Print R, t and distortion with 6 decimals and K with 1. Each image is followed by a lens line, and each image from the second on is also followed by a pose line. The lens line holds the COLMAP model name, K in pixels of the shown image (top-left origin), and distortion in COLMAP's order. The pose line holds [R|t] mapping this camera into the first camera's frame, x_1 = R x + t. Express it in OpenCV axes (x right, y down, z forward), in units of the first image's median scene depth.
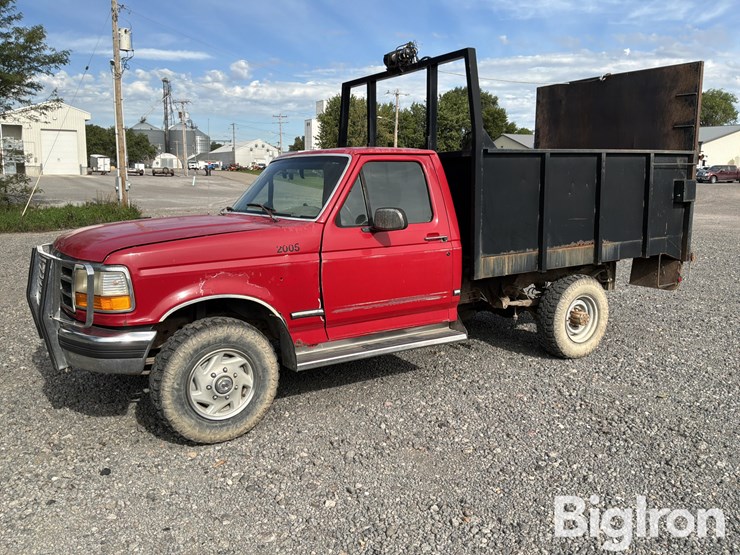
lens RADIAL K [[613.8, 0, 368.5], [0, 613.8, 278.8], [0, 0, 1]] dist [0.141558, -0.289695]
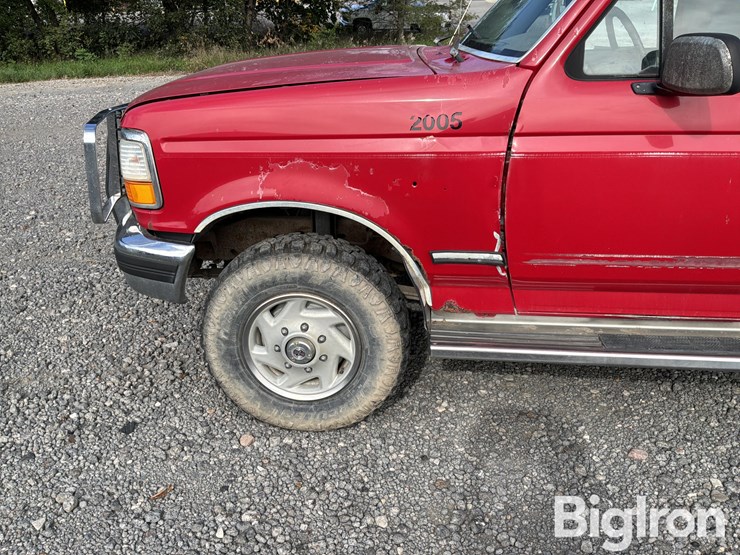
lens RADIAL K [[613.8, 0, 368.5], [0, 613.8, 278.8], [0, 0, 1]] dist [0.141558, -0.289695]
pose [[0.773258, 0.239455, -0.587139, 0.138143], [-0.082650, 0.956117, 0.281087, -0.061852], [0.628682, -0.168826, 0.759116, 0.558325]]
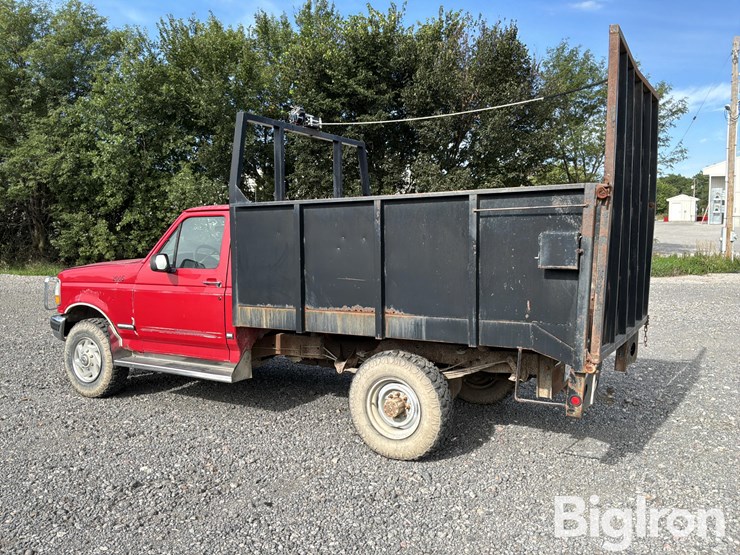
lens RADIAL K [[613.8, 0, 368.5], [0, 613.8, 278.8], [0, 0, 1]] dist [0.141558, -0.289695]
pose [[0.446574, 0.068785, -0.892099, 1.392763], [-0.137526, 0.990470, 0.007526, -0.136084], [0.884115, 0.119326, 0.451777, 0.828740]]
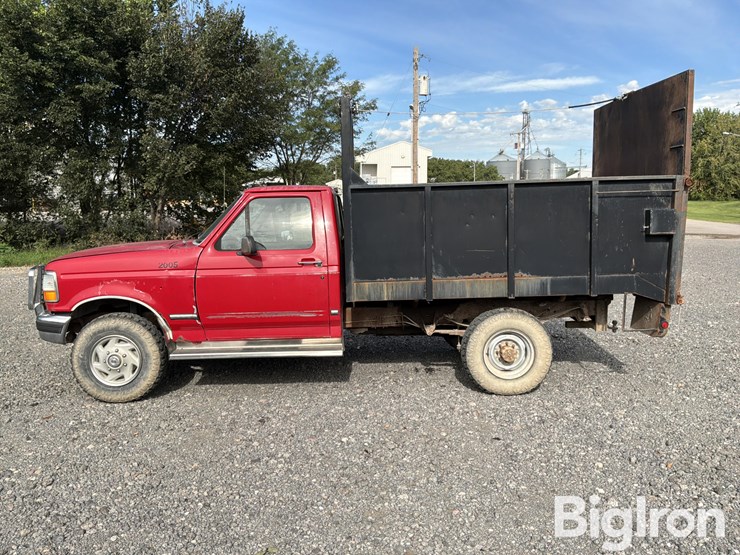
lens RADIAL K [[613.8, 0, 368.5], [0, 613.8, 278.8], [0, 0, 1]] dist [0.141558, -0.289695]
pose [[0.849750, 0.050010, -0.524809, 0.902031], [-0.072407, 0.997128, -0.022220, -0.021099], [0.522190, 0.056881, 0.850930, 0.090475]]
